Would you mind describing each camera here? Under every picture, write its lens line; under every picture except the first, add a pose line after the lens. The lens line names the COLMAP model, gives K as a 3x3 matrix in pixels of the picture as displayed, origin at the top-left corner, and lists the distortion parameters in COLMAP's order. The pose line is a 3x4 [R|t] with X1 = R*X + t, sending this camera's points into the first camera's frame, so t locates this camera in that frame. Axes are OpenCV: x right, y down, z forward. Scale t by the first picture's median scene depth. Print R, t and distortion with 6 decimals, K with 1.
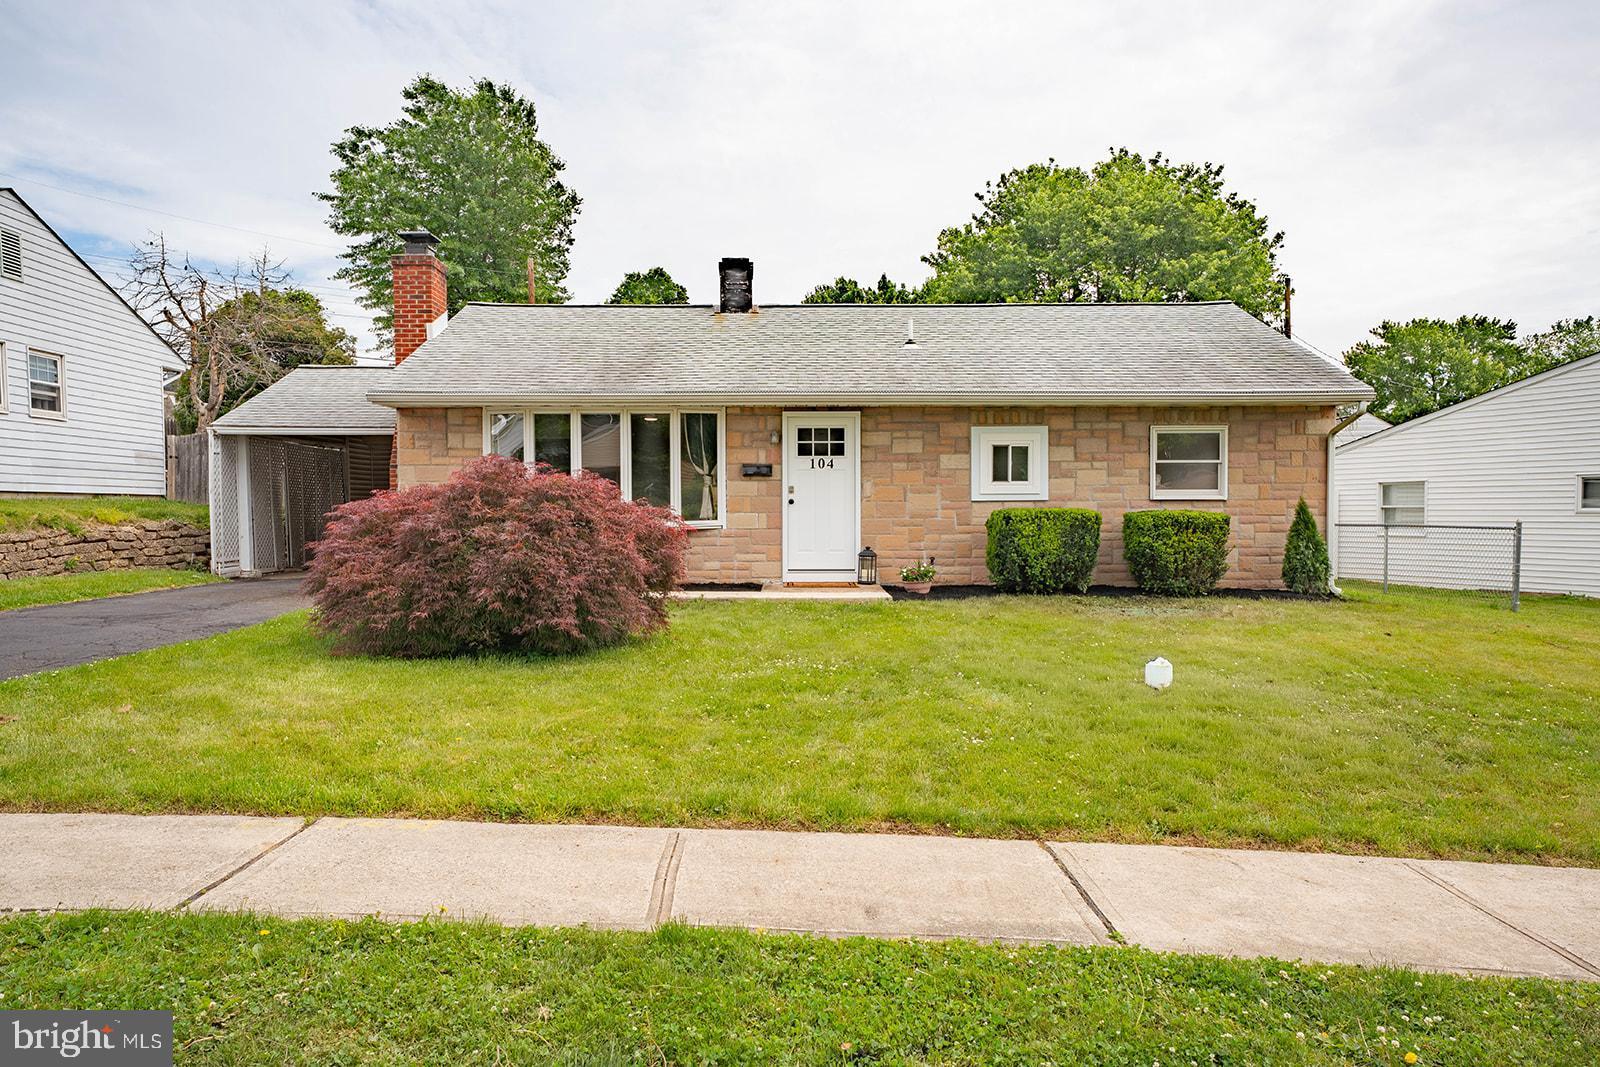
lens RADIAL K [[1128.8, 0, 804.3], [0, 1128.8, 532.1], [0, 0, 1]] dist [0.043077, 0.023532]
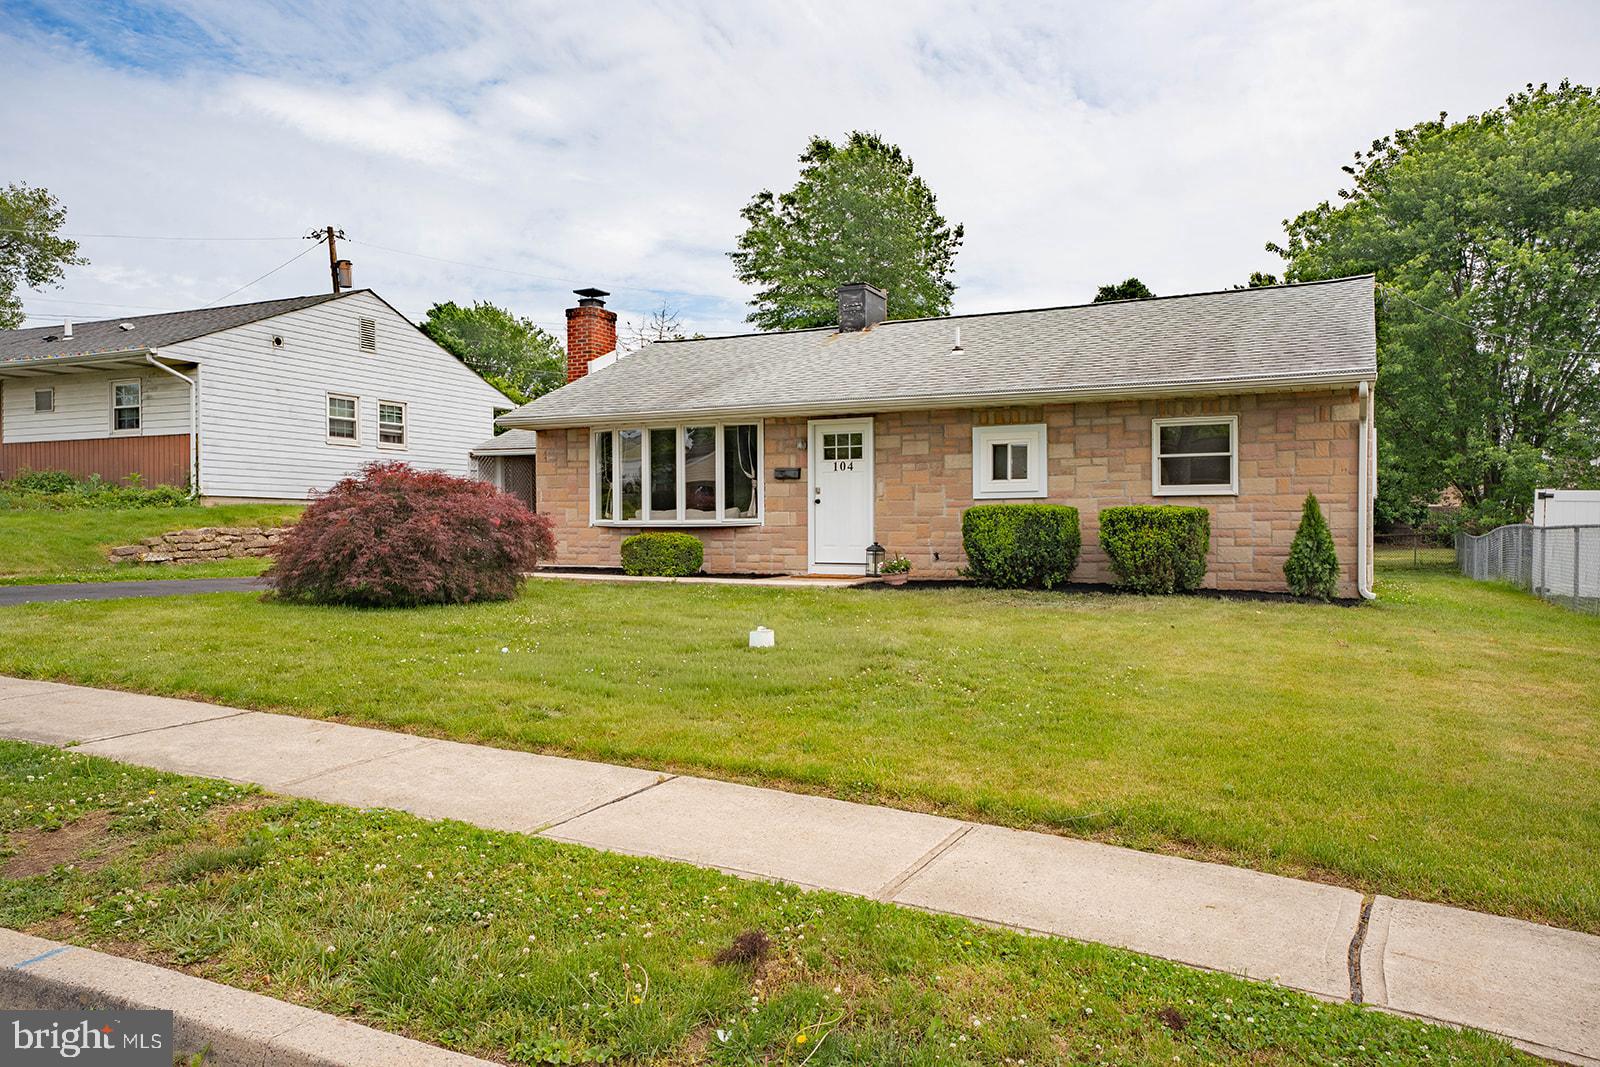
lens RADIAL K [[1128.8, 0, 803.8], [0, 1128.8, 533.5], [0, 0, 1]] dist [0.043077, 0.023532]
pose [[0.890083, 0.003572, -0.455784, 0.481803], [-0.010452, 0.999866, -0.012574, 0.018807], [0.455678, 0.015955, 0.890001, 0.006201]]
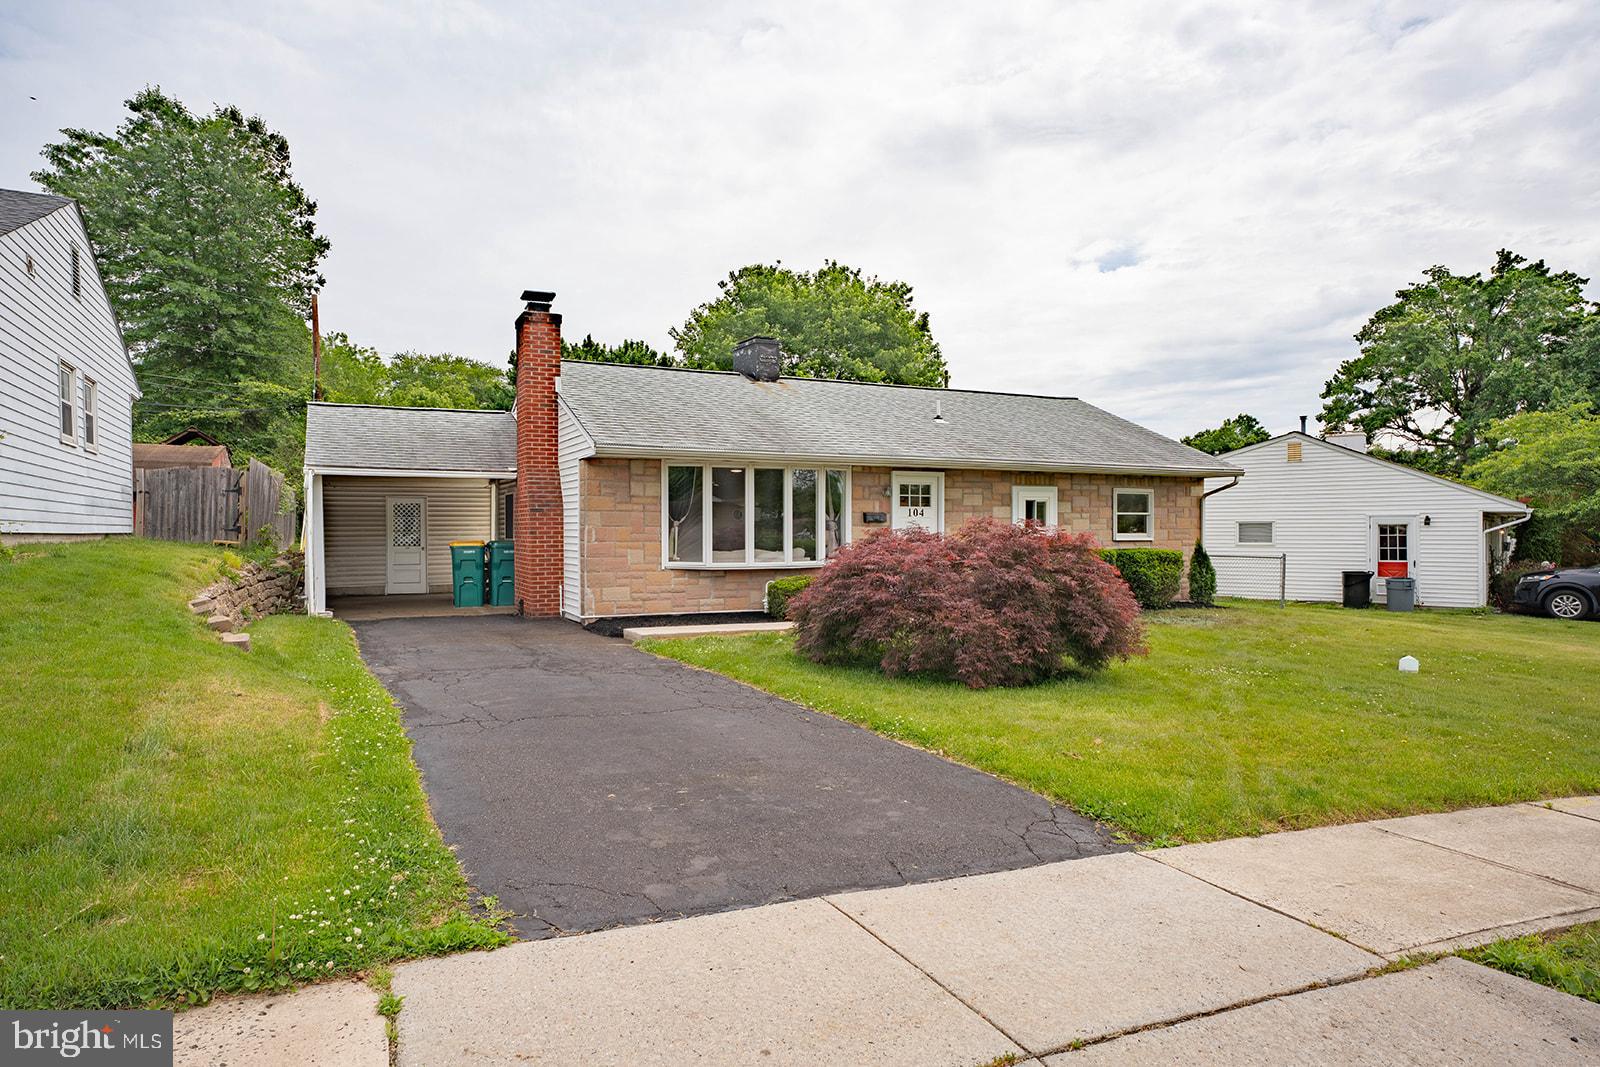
lens RADIAL K [[954.0, 0, 797.5], [0, 954.0, 536.9], [0, 0, 1]] dist [0.031858, -0.001046]
pose [[0.903188, -0.001239, 0.429244, -0.562339], [0.007810, 0.999878, -0.013547, -0.020218], [-0.429175, 0.015588, 0.903087, 0.092623]]
